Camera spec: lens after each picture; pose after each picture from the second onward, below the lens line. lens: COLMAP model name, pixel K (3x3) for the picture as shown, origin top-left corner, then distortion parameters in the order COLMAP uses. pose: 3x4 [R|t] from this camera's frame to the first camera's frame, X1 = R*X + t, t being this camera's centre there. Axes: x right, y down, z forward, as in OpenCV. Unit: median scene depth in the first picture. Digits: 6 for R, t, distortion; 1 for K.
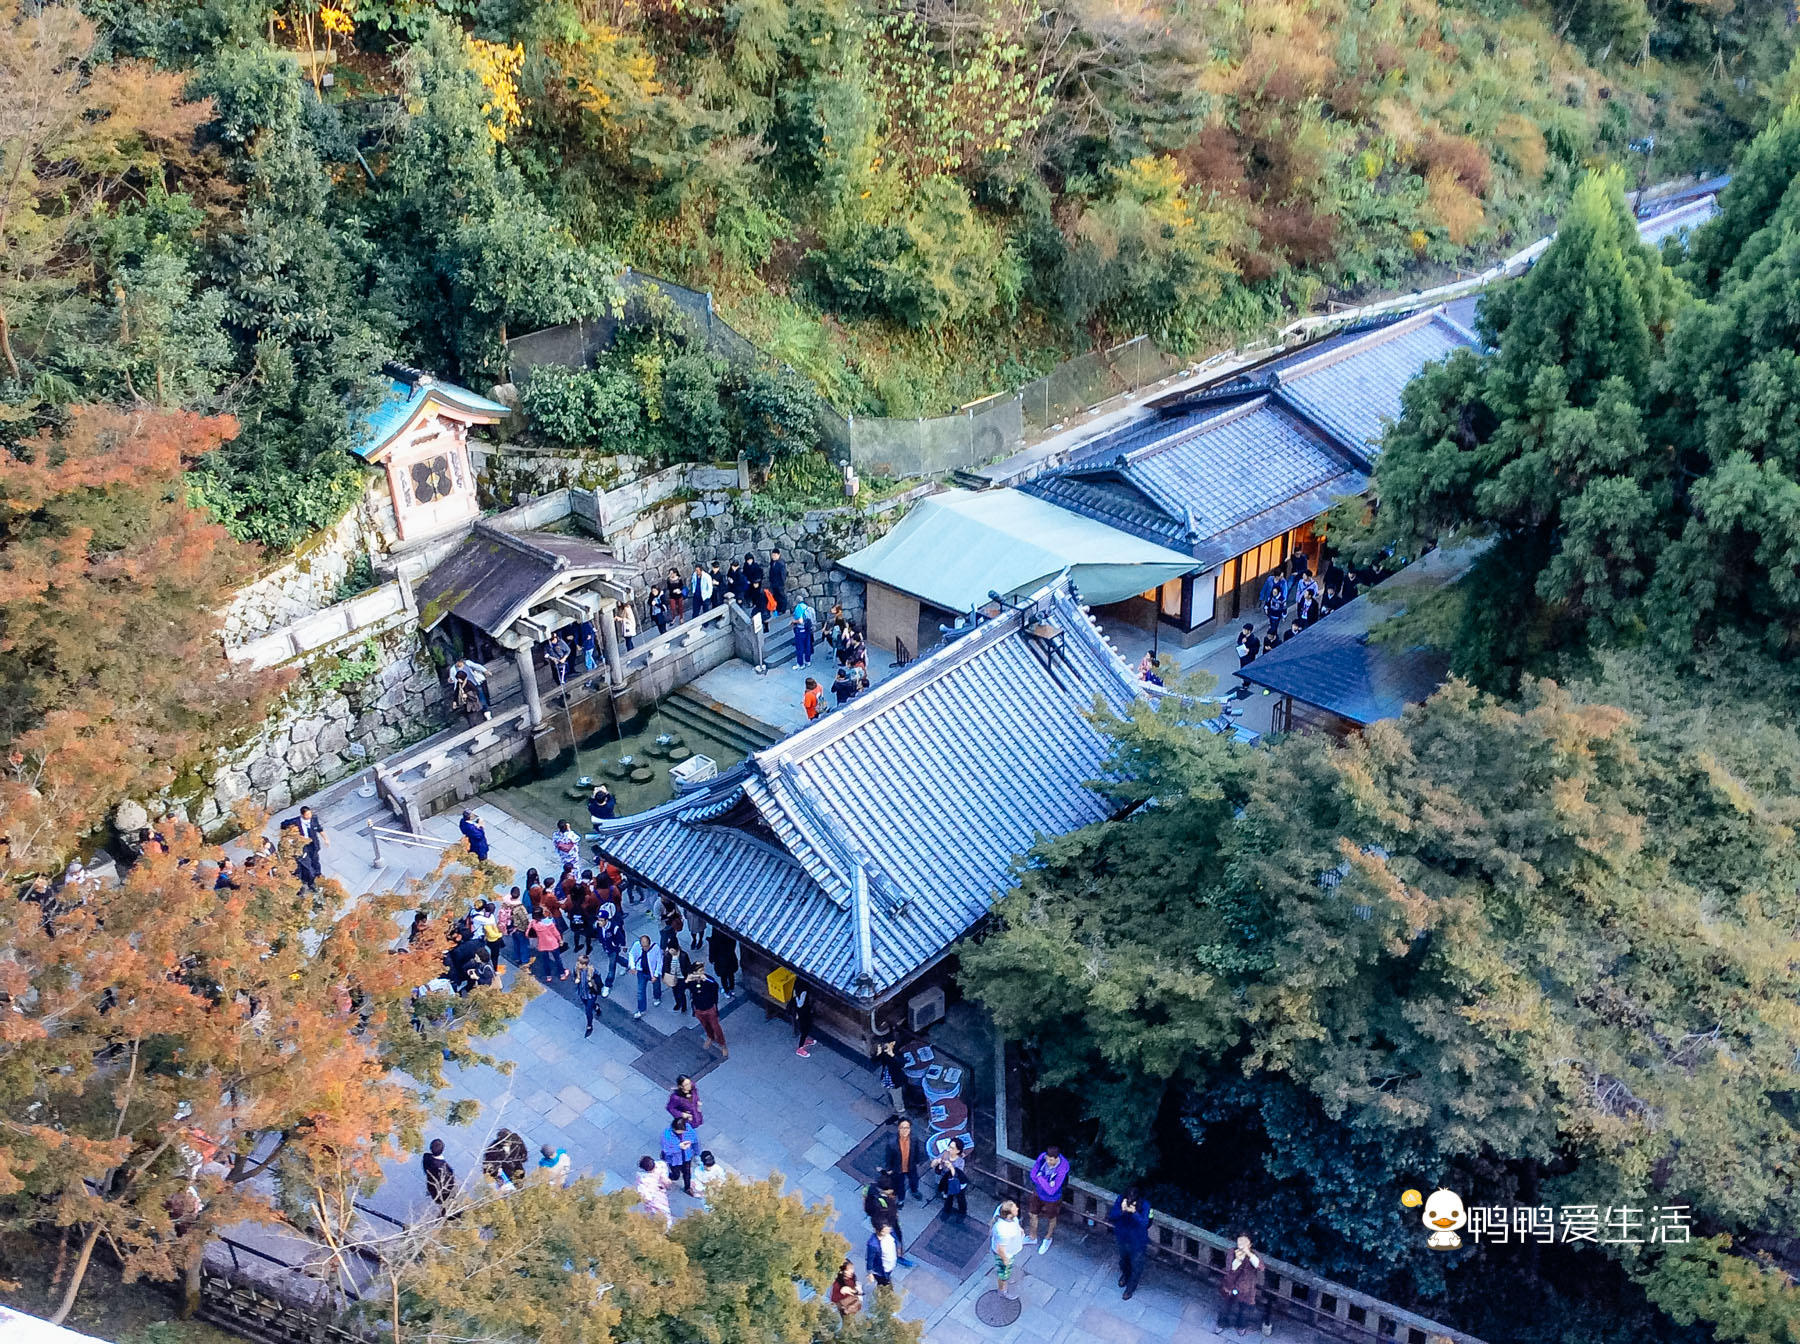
lens RADIAL K [[1498.1, 0, 900.0], [0, 1498.1, 672.0], [0, 0, 1]] dist [-0.002390, -0.067826]
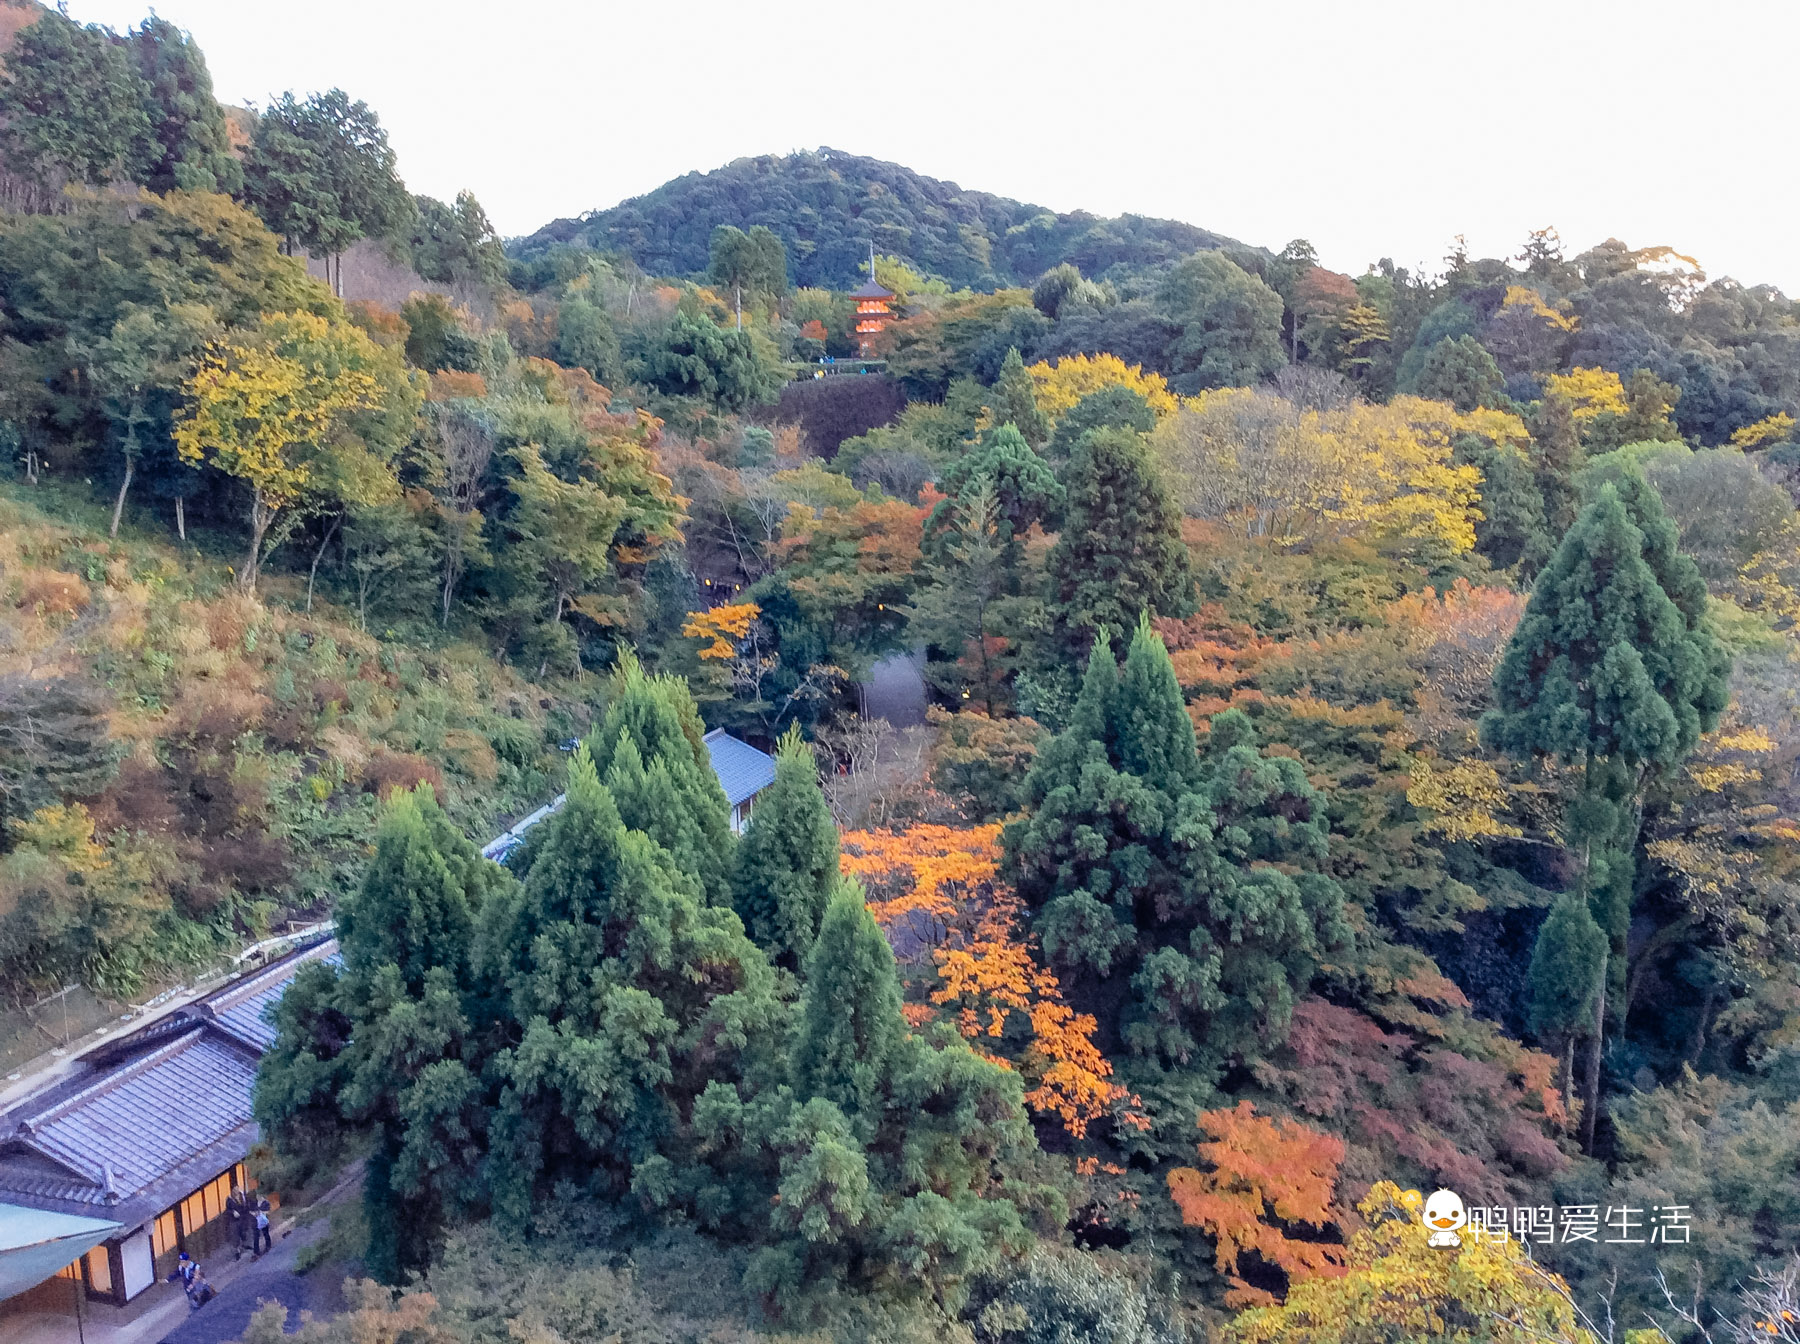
lens RADIAL K [[1498.1, 0, 900.0], [0, 1498.1, 672.0], [0, 0, 1]] dist [-0.002390, -0.067826]
pose [[0.845277, -0.056622, 0.531319, 0.122933], [0.255541, 0.916118, -0.308912, 0.015959], [-0.469260, 0.396890, 0.788843, -0.058786]]
